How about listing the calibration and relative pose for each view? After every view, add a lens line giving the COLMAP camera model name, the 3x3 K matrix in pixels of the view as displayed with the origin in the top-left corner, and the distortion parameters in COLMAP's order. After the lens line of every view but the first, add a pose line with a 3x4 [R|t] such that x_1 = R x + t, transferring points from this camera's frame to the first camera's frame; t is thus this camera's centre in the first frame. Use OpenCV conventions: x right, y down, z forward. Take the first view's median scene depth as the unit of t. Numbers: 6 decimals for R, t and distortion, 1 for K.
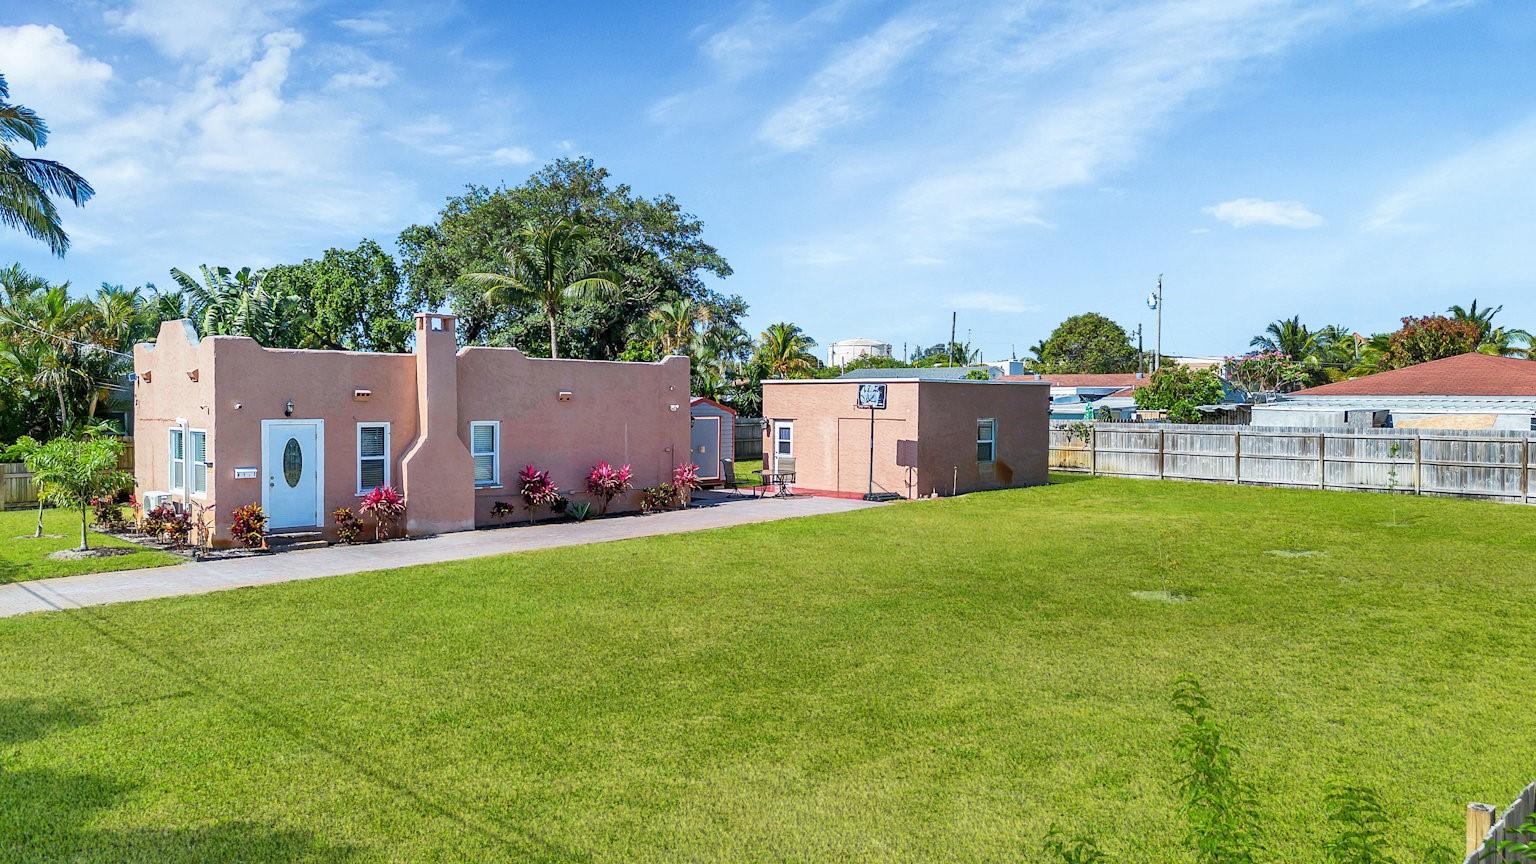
lens RADIAL K [[1098.0, 0, 784.1], [0, 1098.0, 398.9], [0, 0, 1]] dist [0.102149, -0.147307]
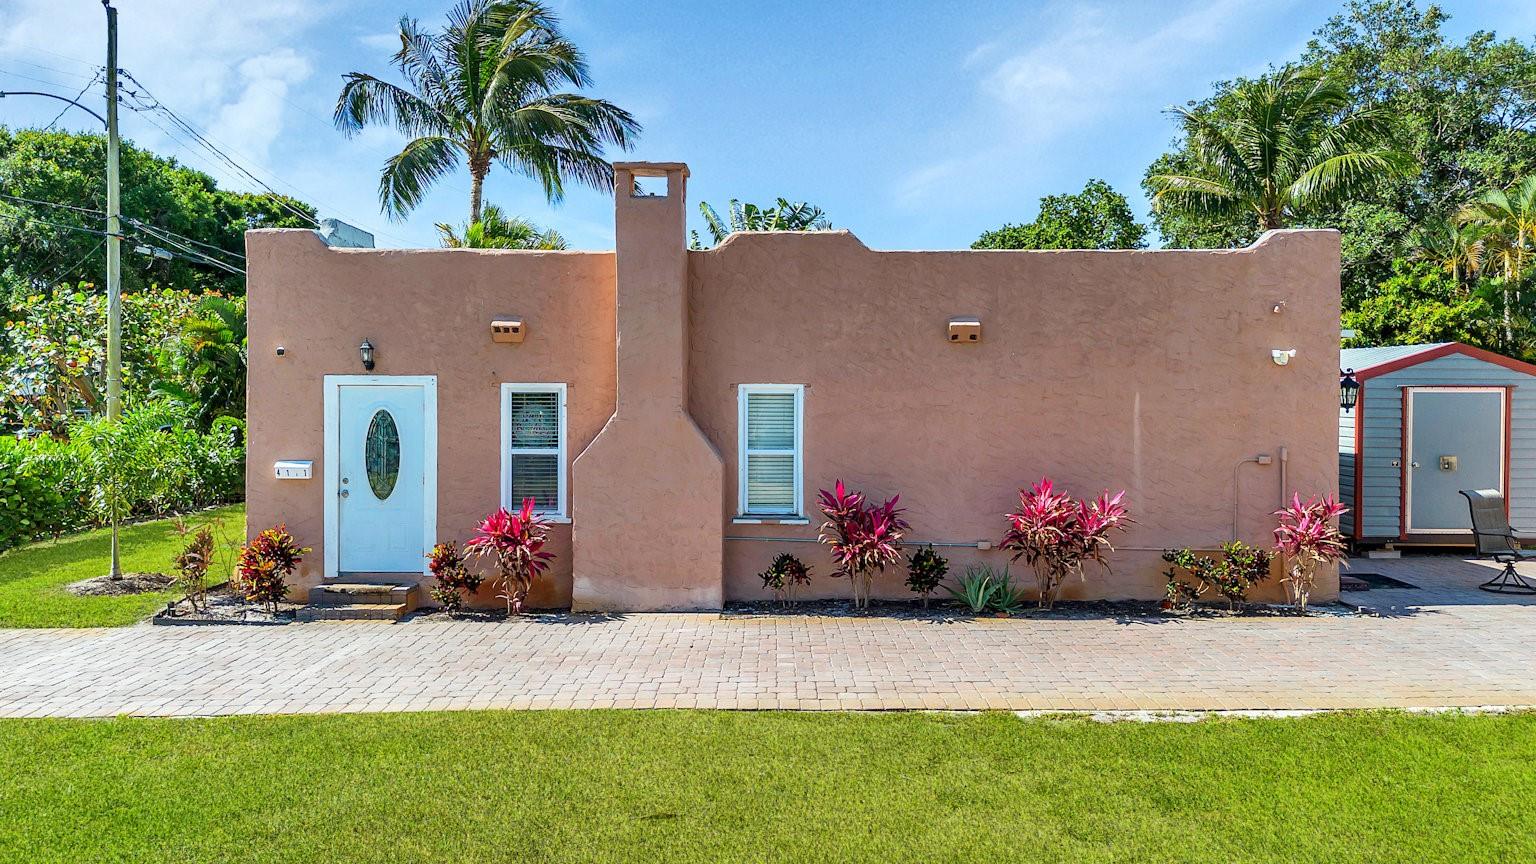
lens RADIAL K [[1098.0, 0, 784.1], [0, 1098.0, 398.9], [0, 0, 1]] dist [0.102149, -0.147307]
pose [[0.691765, -0.003188, -0.722116, 0.065130], [0.002364, 0.999995, -0.002150, 0.022566], [0.722119, -0.000220, 0.691769, 0.548668]]
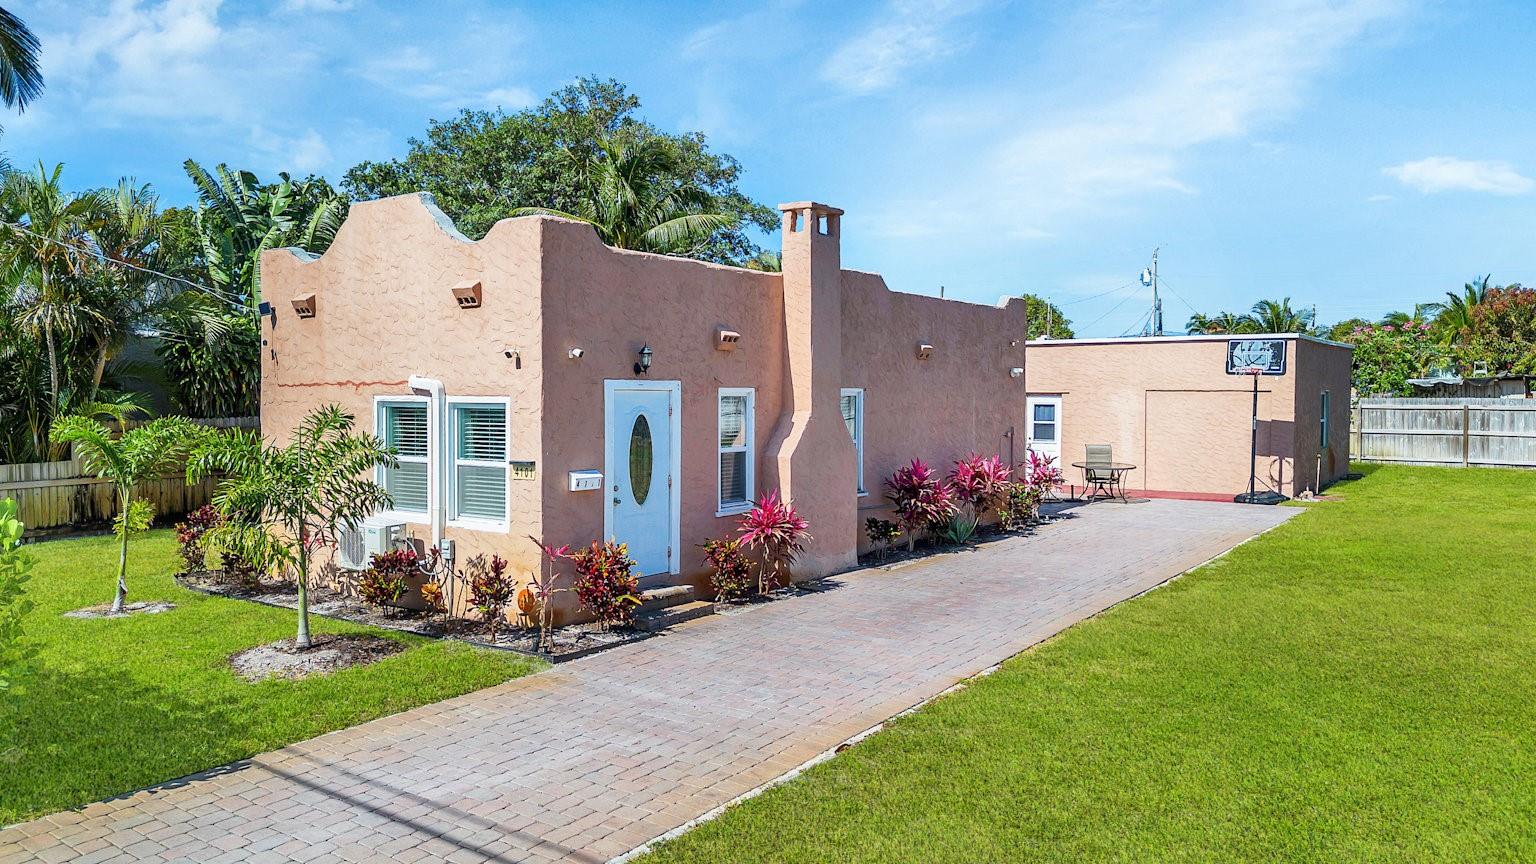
lens RADIAL K [[1030.3, 0, 768.0], [0, 1030.3, 432.0], [0, 0, 1]] dist [0.085651, -0.108453]
pose [[0.993019, -0.005677, 0.117821, -0.315053], [0.000547, 0.999052, 0.043523, 0.015613], [-0.117957, -0.043155, 0.992081, 0.351160]]
